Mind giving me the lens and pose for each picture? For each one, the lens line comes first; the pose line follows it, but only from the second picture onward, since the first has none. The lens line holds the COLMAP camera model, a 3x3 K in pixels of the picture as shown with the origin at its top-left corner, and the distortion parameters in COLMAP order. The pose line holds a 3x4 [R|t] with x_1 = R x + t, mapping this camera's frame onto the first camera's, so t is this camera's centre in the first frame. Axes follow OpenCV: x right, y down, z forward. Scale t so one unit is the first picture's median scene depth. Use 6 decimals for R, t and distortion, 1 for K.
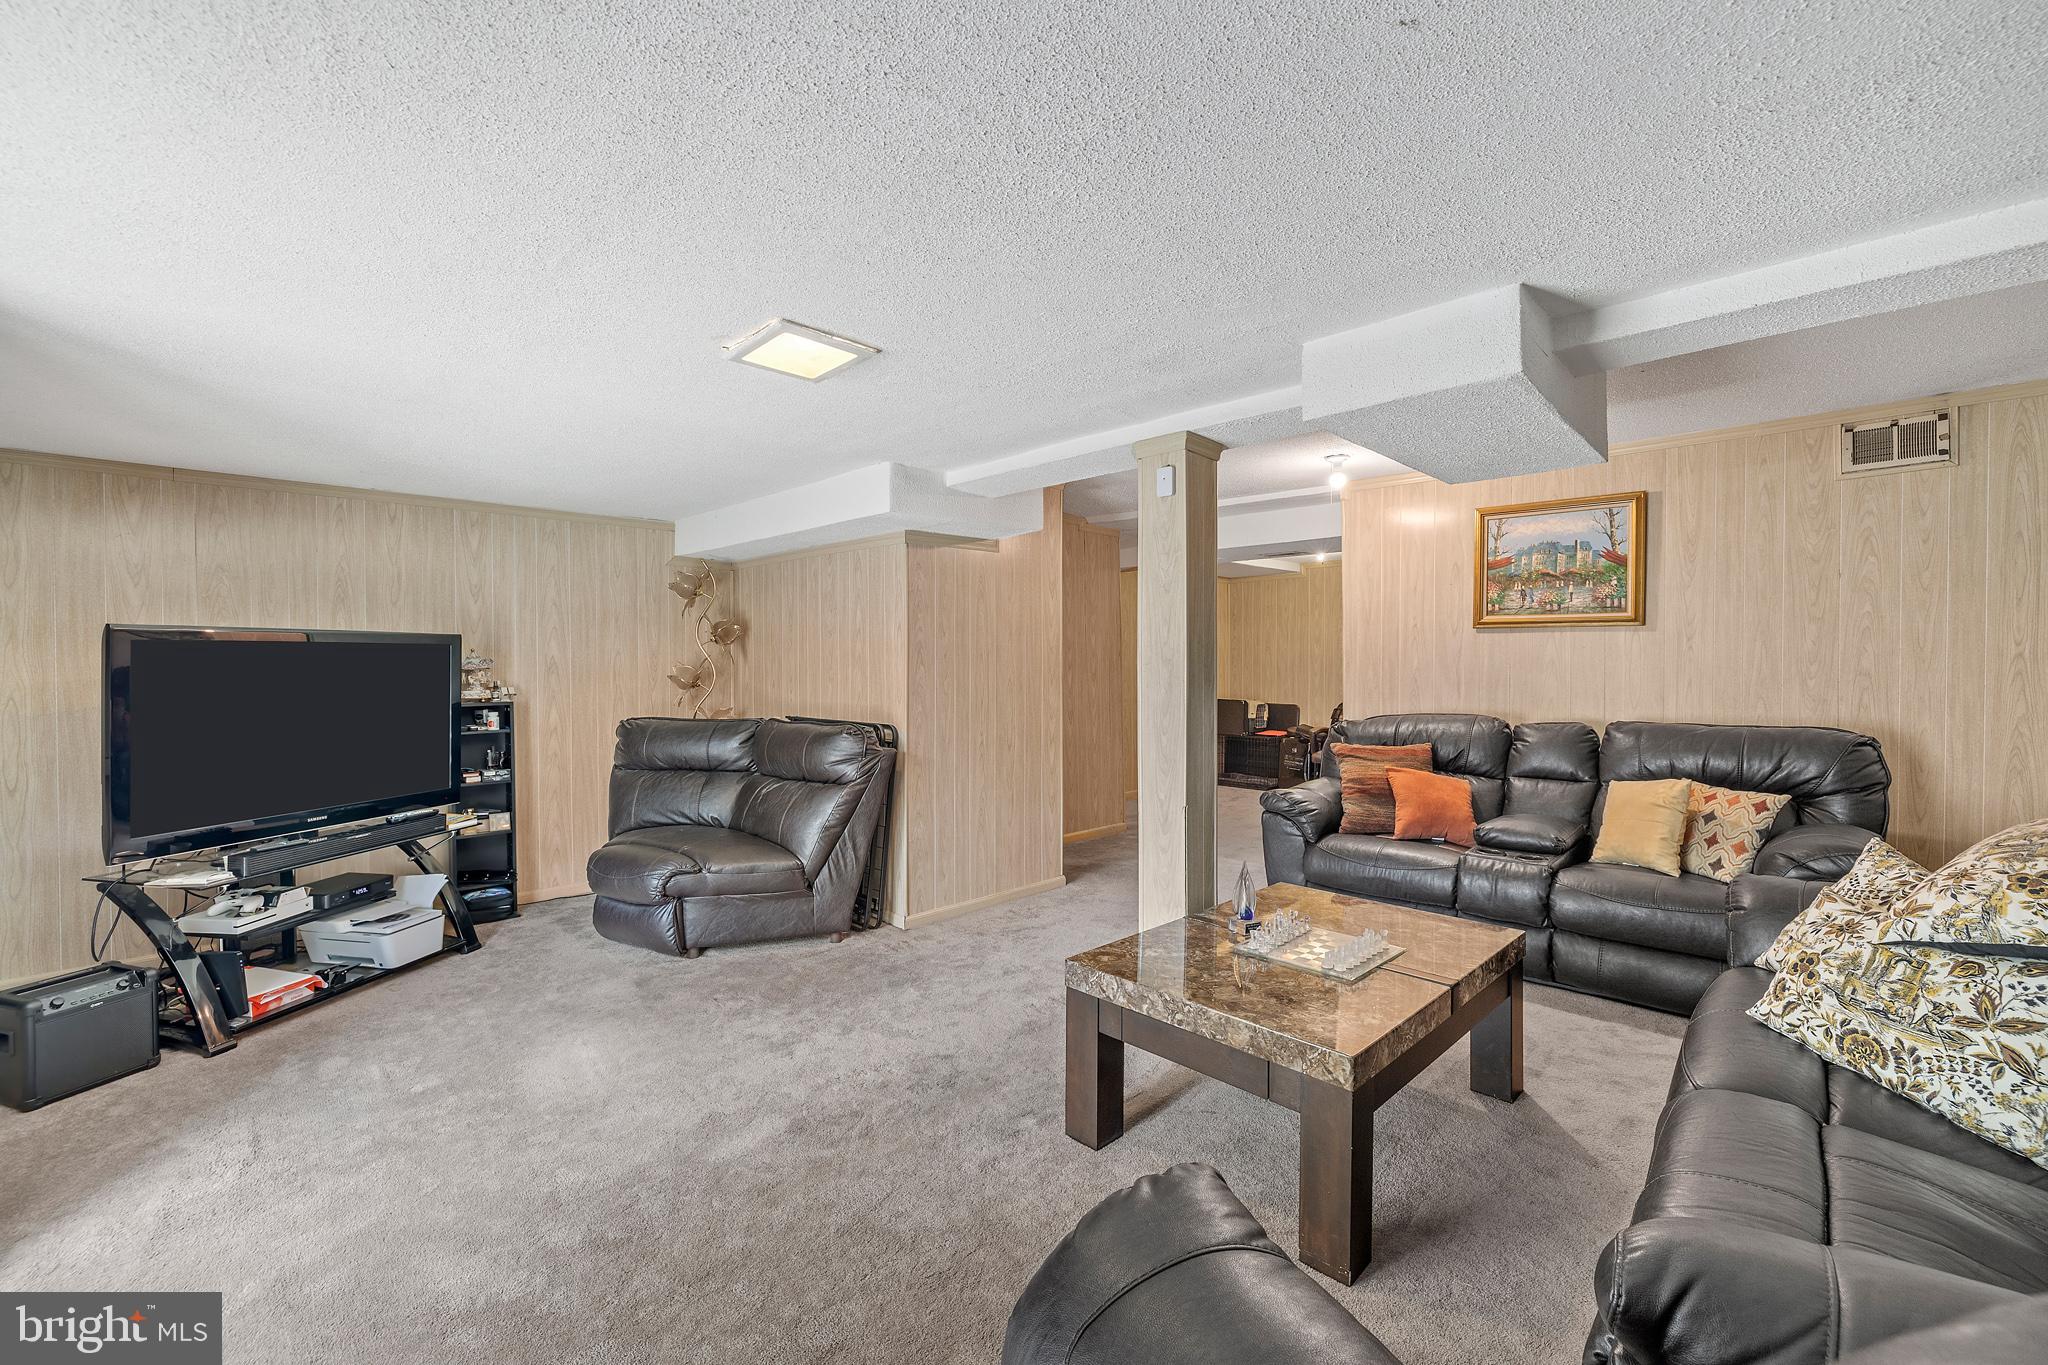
lens RADIAL K [[850.7, 0, 1021.3], [0, 850.7, 671.6], [0, 0, 1]] dist [-0.000552, -0.000466]
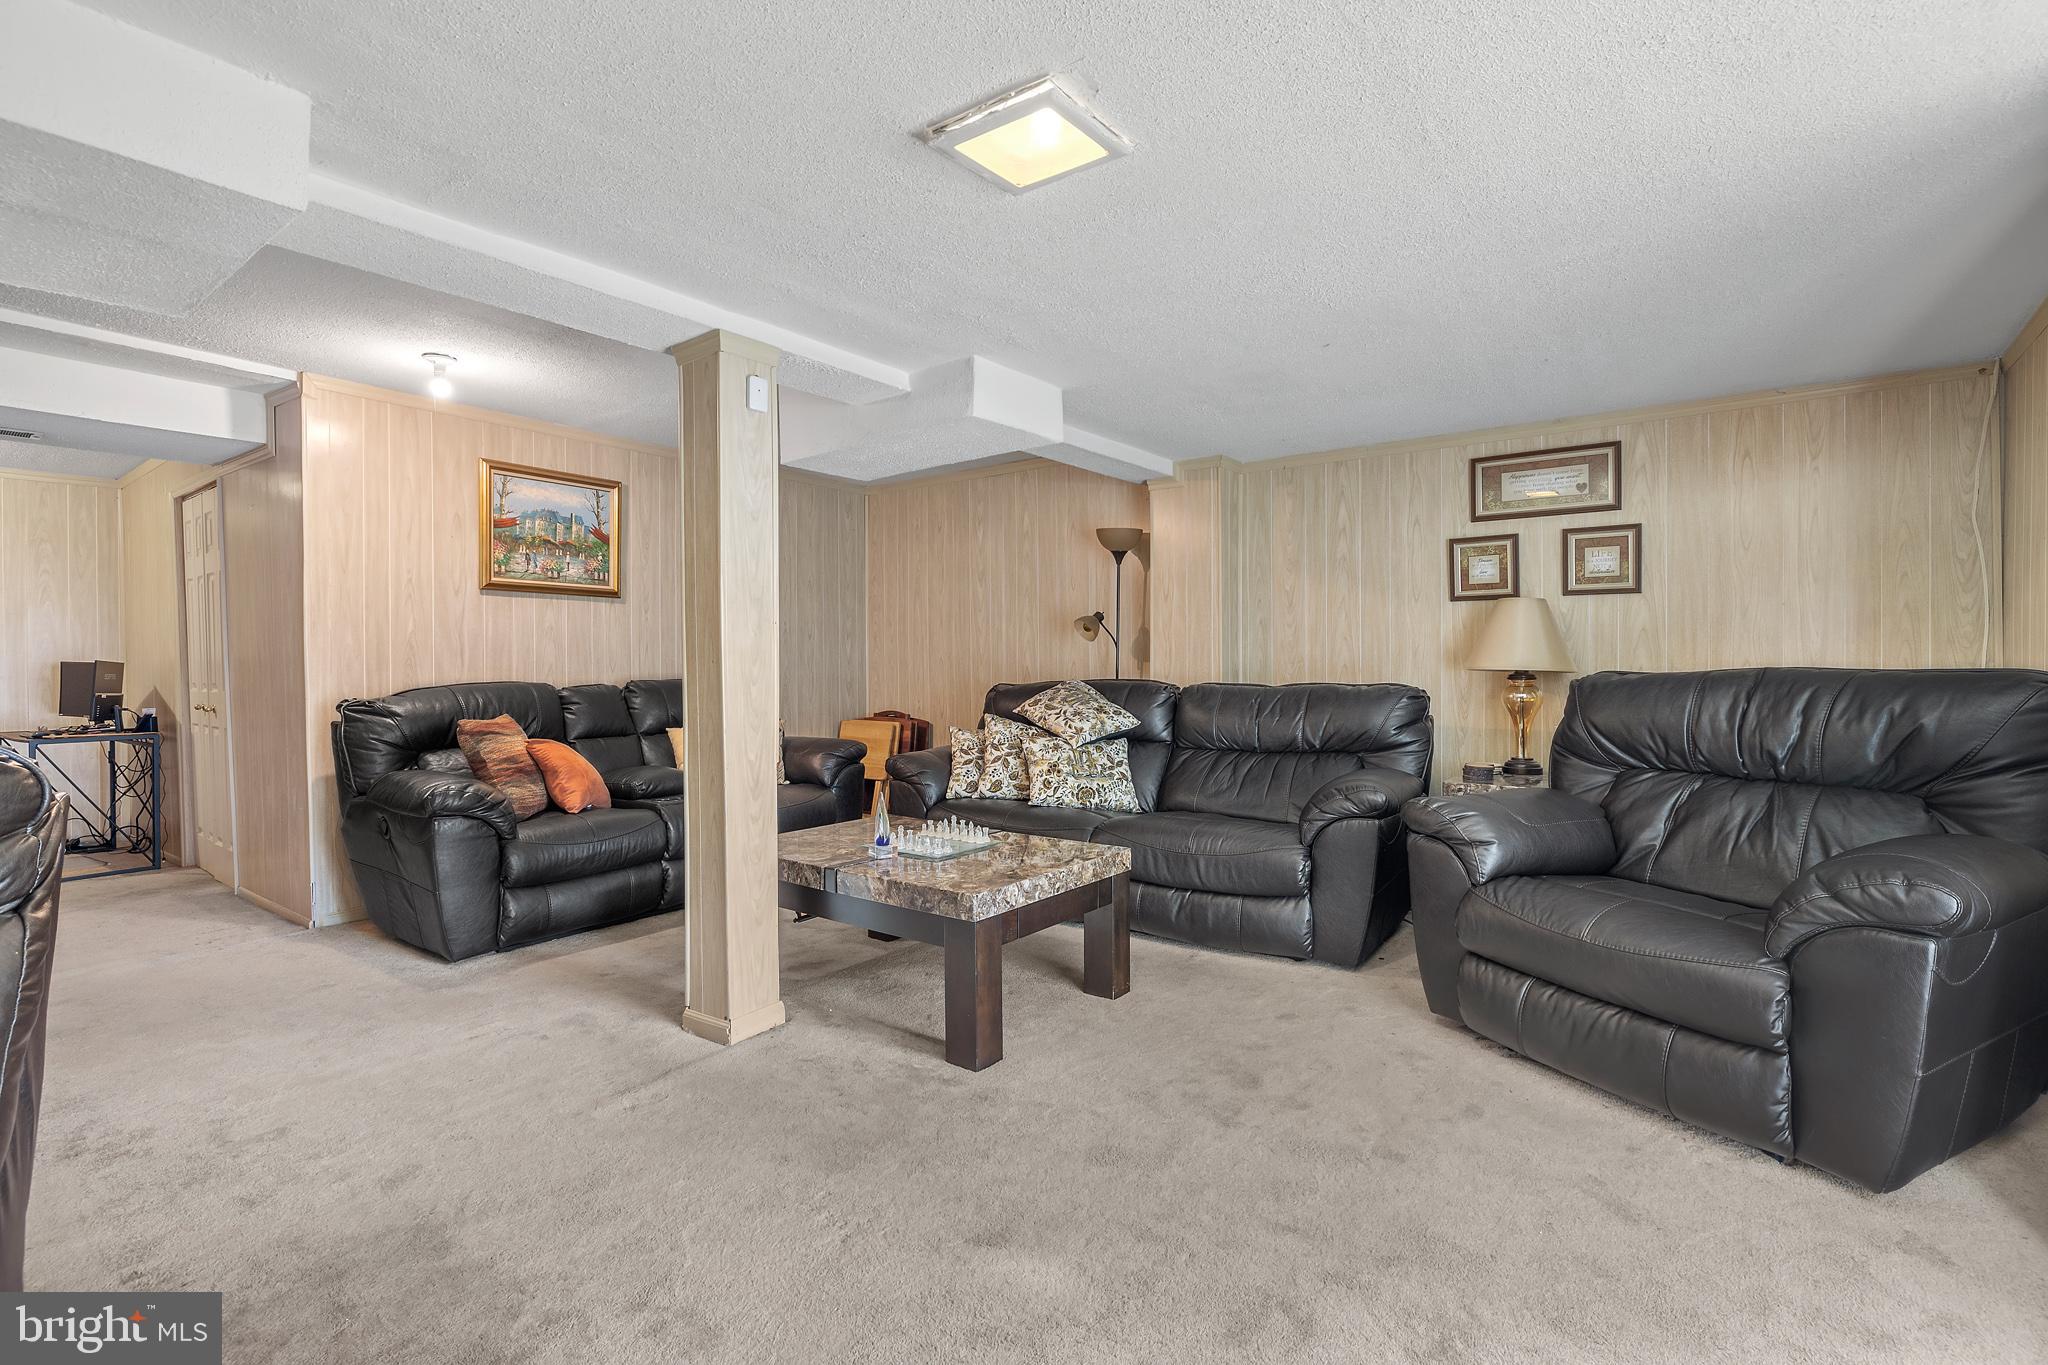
lens RADIAL K [[932.7, 0, 1017.7], [0, 932.7, 659.2], [0, 0, 1]] dist [-0.001779, -0.000113]
pose [[-0.121885, 0.002737, 0.992540, -0.574524], [0.017156, 0.999853, -0.000650, 0.037667], [-0.992396, 0.016948, -0.121914, 0.604442]]
